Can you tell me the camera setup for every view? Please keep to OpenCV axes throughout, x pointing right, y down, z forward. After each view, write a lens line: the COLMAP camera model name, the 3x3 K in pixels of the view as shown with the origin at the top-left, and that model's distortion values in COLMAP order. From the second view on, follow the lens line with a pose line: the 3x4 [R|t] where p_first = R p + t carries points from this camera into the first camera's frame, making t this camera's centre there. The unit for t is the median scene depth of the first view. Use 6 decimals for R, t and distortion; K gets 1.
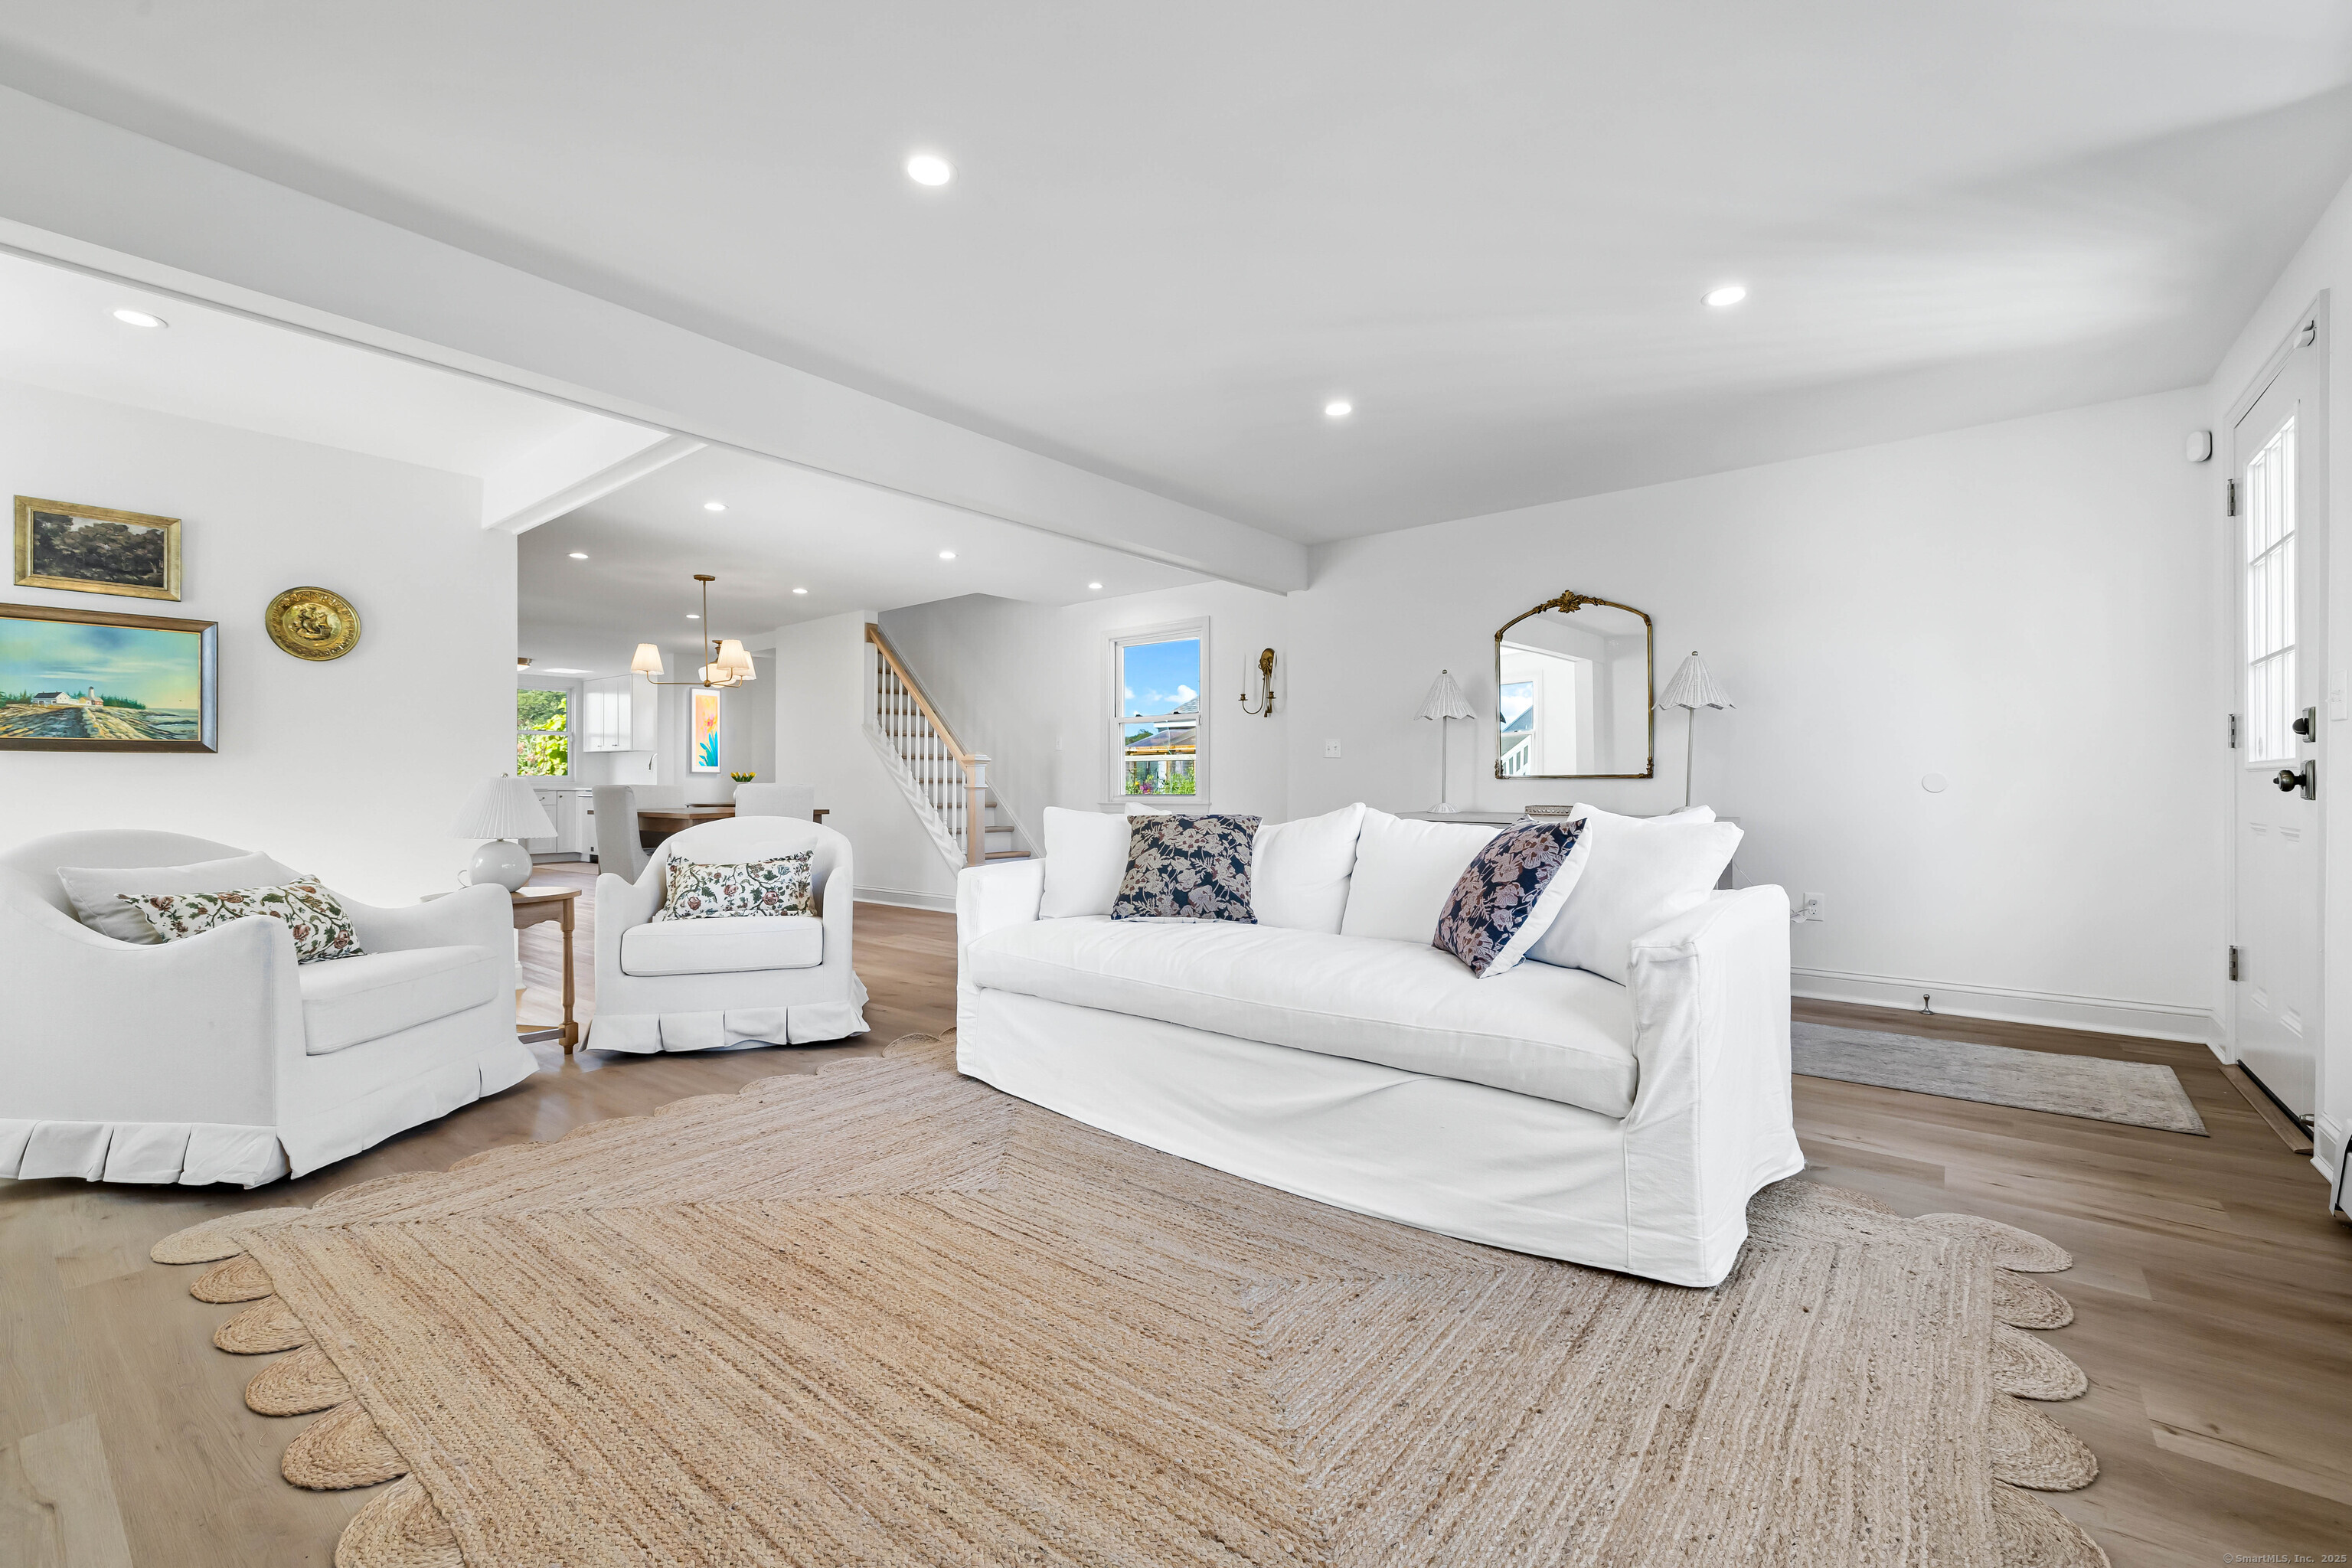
lens RADIAL K [[993.1, 0, 1171.5], [0, 993.1, 781.5], [0, 0, 1]] dist [-0.002270, -0.000247]
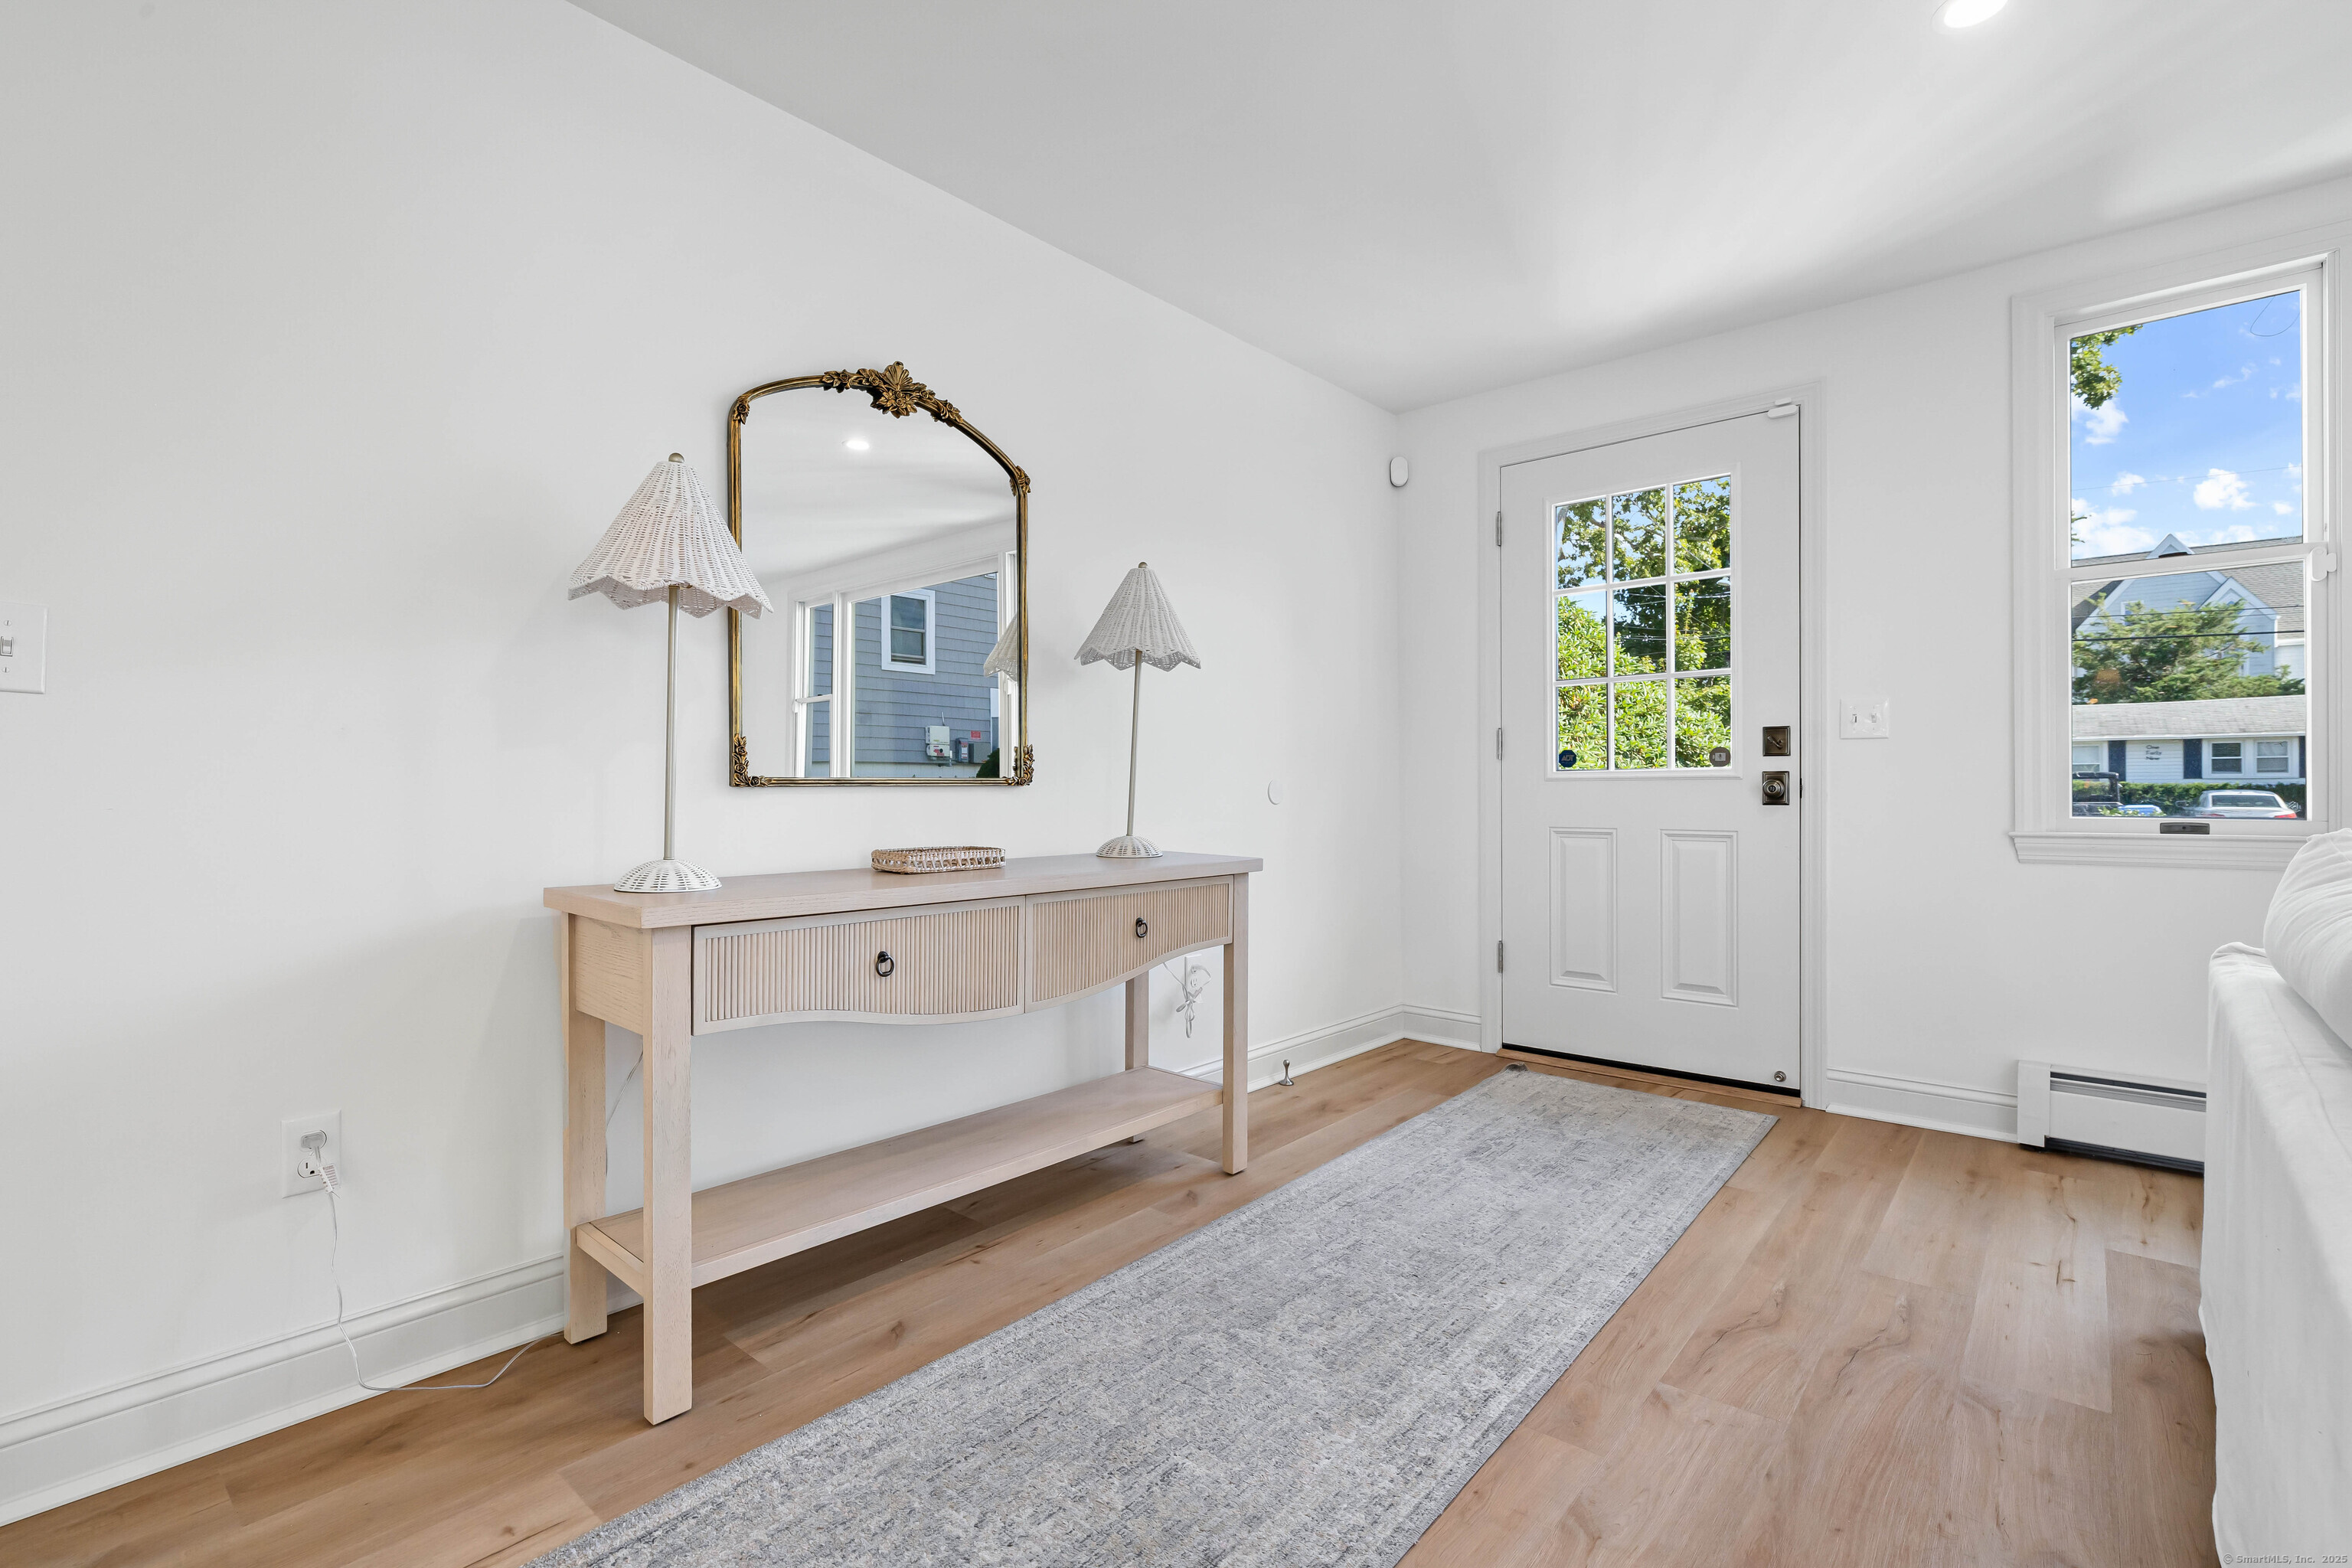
lens RADIAL K [[1059.9, 0, 1158.3], [0, 1059.9, 790.2], [0, 0, 1]] dist [-0.002713, -0.000297]
pose [[0.047020, -0.002976, 0.998890, -0.095164], [0.003924, 0.999988, 0.002795, -0.002434], [-0.998886, 0.003788, 0.047031, 1.157740]]
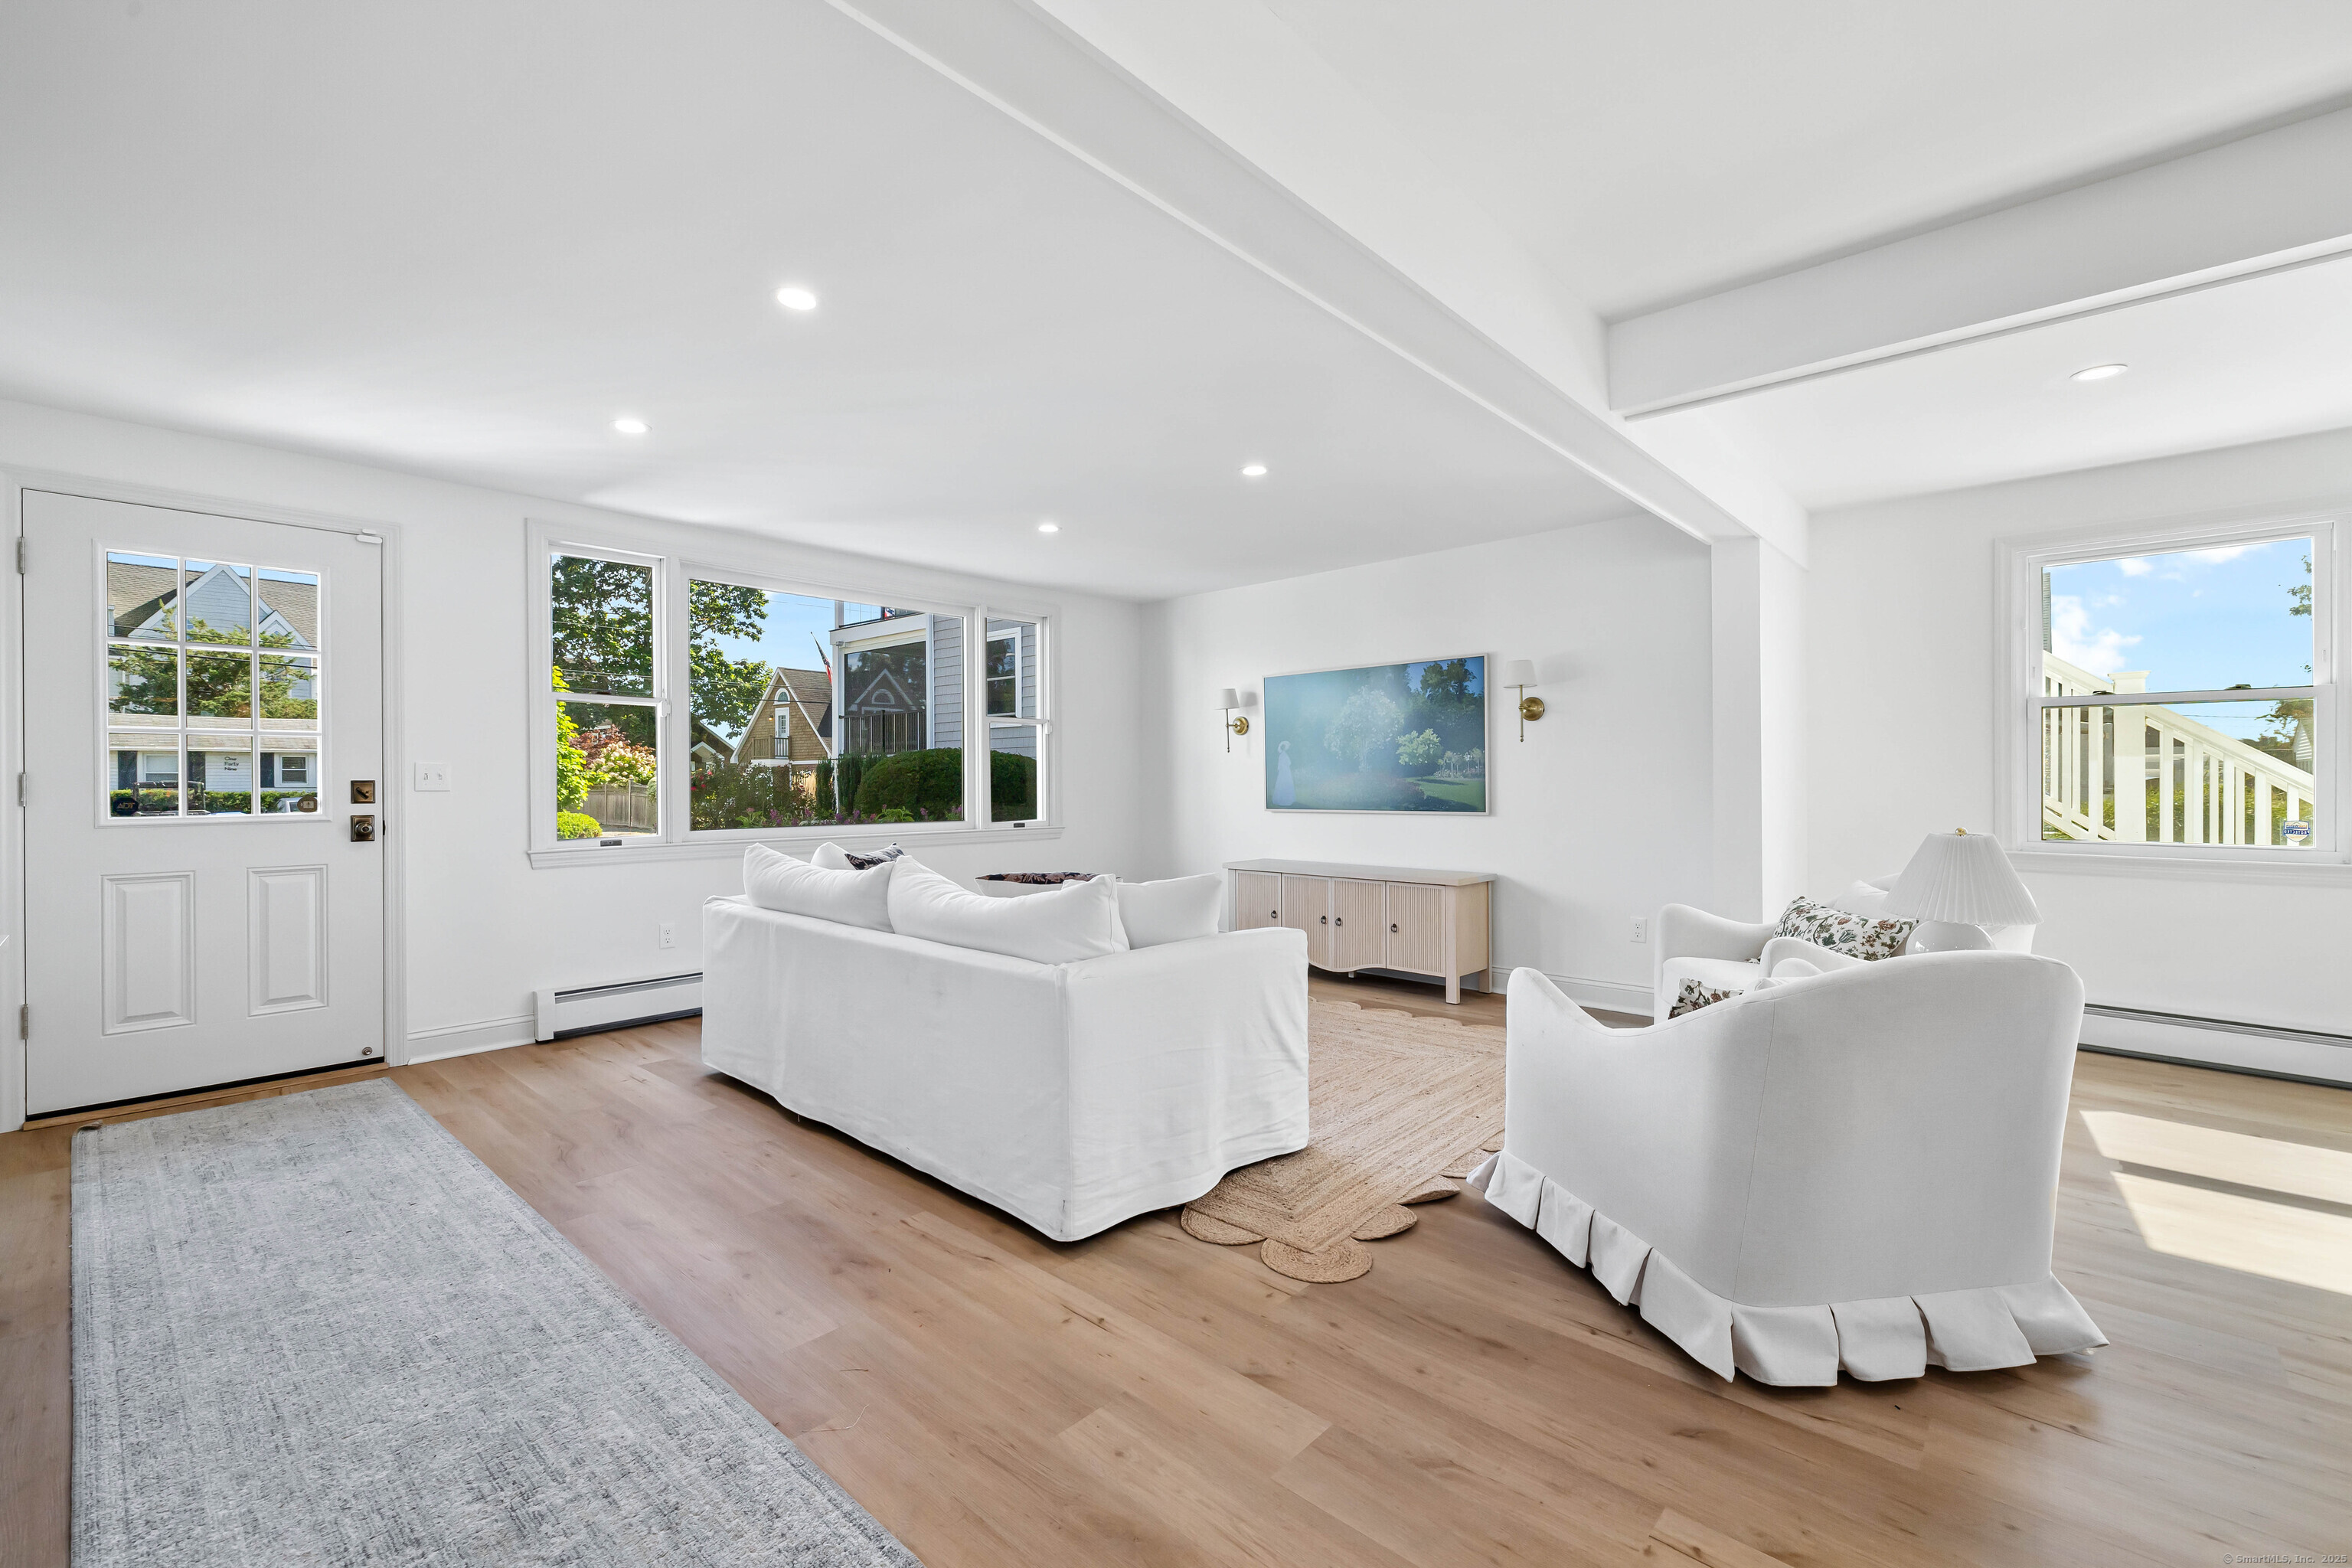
lens RADIAL K [[993.1, 0, 1178.0], [0, 993.1, 783.1], [0, 0, 1]] dist [-0.002270, -0.000247]
pose [[-0.997718, 0.005691, 0.067273, -0.135348], [0.005824, 0.999981, 0.001784, -0.044355], [-0.067261, 0.002172, -0.997733, 1.678746]]
